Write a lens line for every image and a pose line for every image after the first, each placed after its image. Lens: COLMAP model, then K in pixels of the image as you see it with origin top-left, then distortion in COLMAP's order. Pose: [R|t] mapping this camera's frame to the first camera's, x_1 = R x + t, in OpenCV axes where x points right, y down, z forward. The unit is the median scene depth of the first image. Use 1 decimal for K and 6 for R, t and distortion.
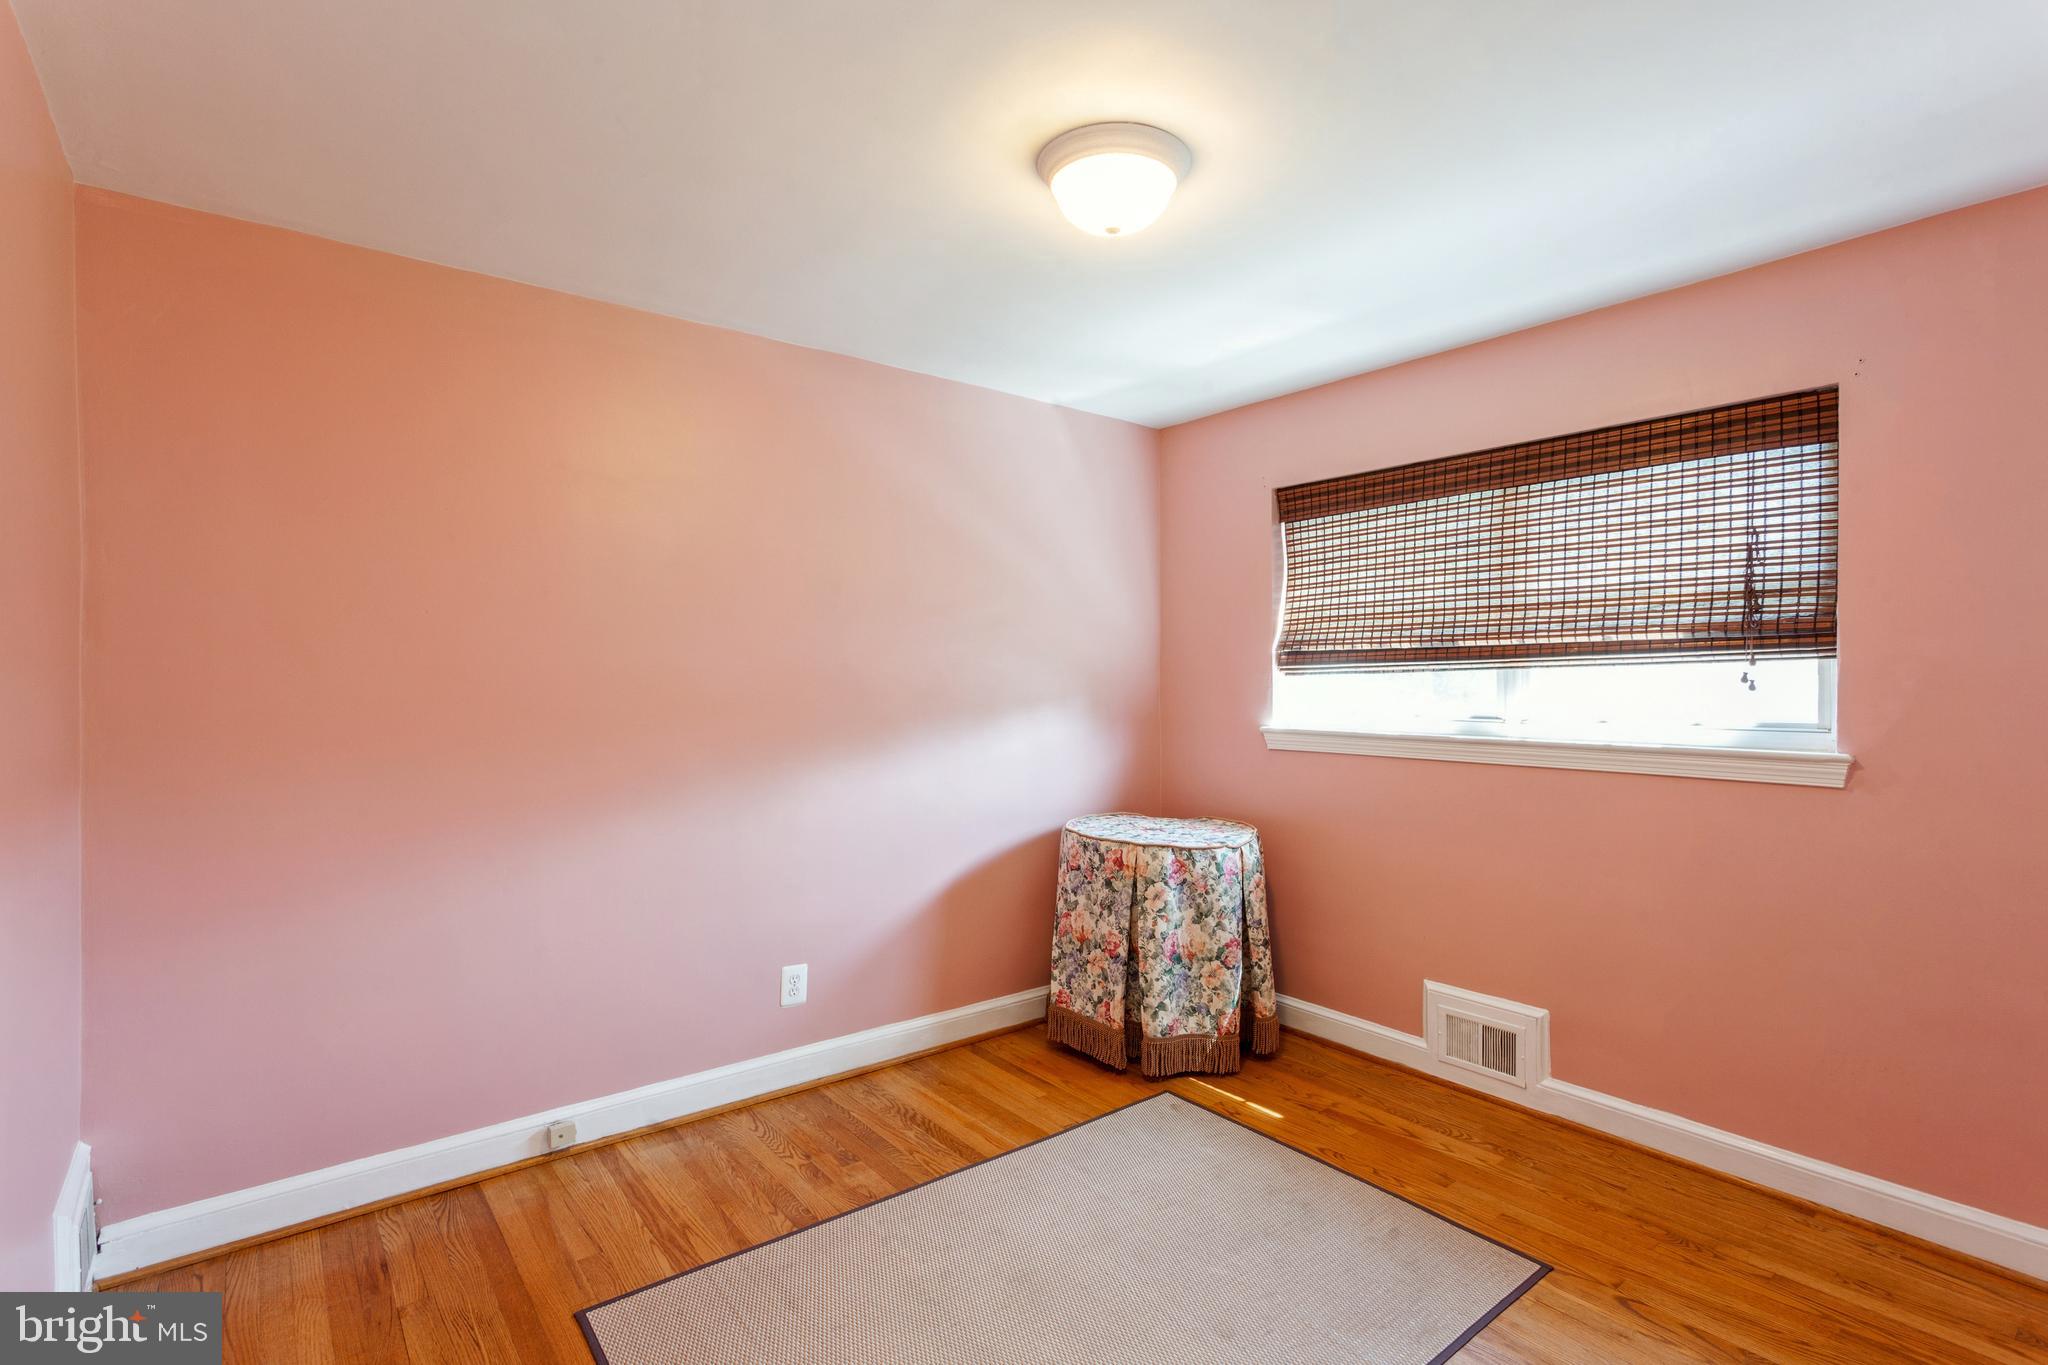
lens RADIAL K [[977.5, 0, 1042.1], [0, 977.5, 697.0], [0, 0, 1]] dist [0.000573, -0.000258]
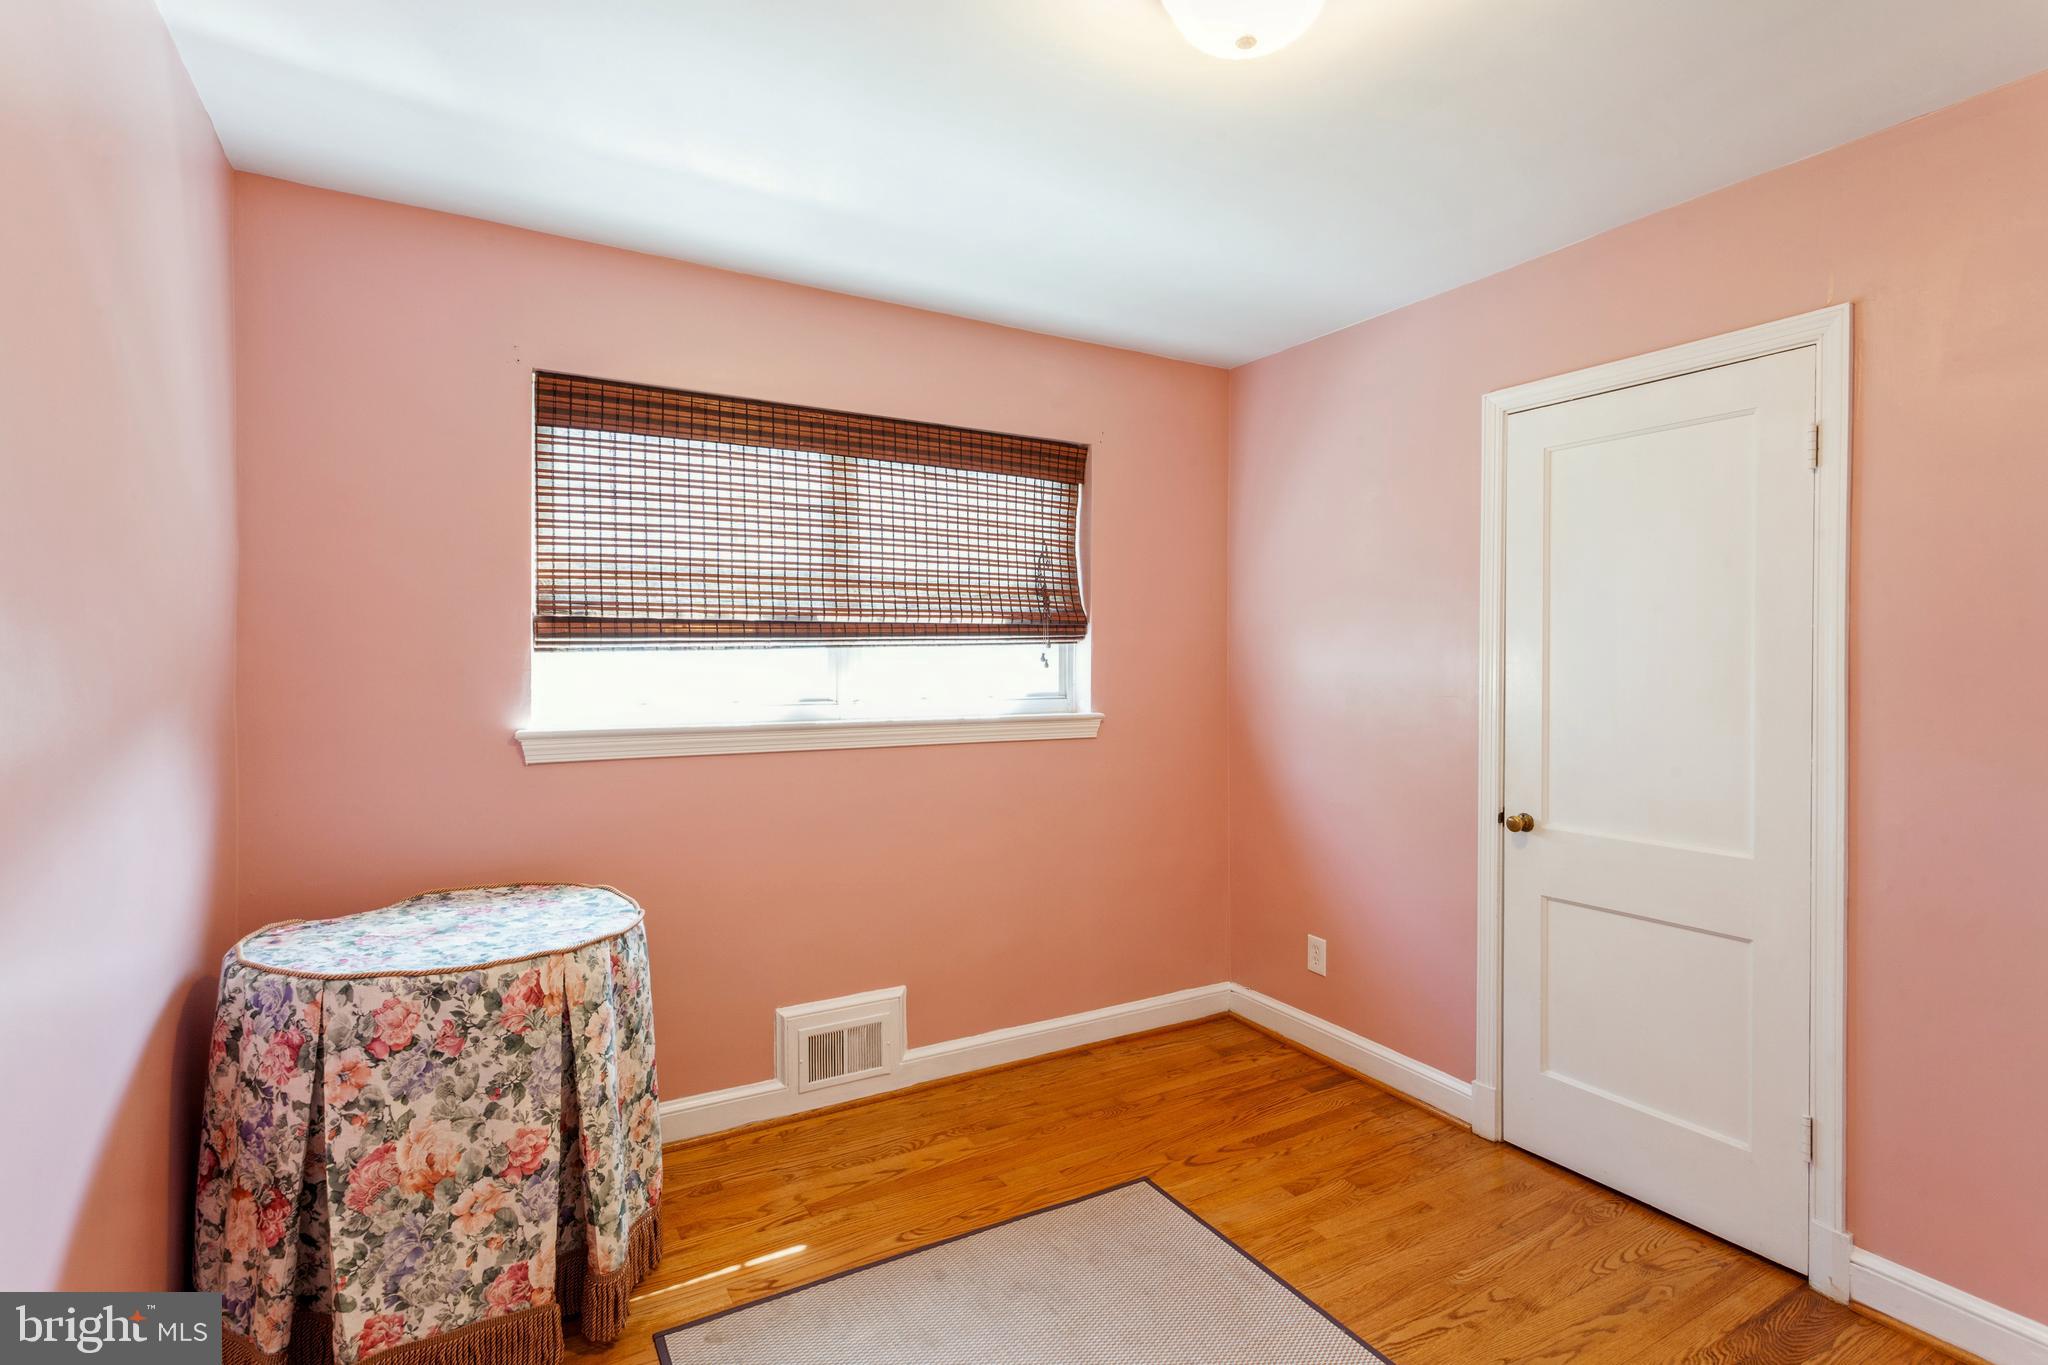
lens RADIAL K [[977.5, 0, 1034.8], [0, 977.5, 670.8], [0, 0, 1]] dist [0.000573, -0.000258]
pose [[0.148969, -0.012553, 0.988762, -0.427008], [0.015366, 0.999828, 0.010379, -0.012693], [-0.988723, 0.013648, 0.149136, 0.661707]]
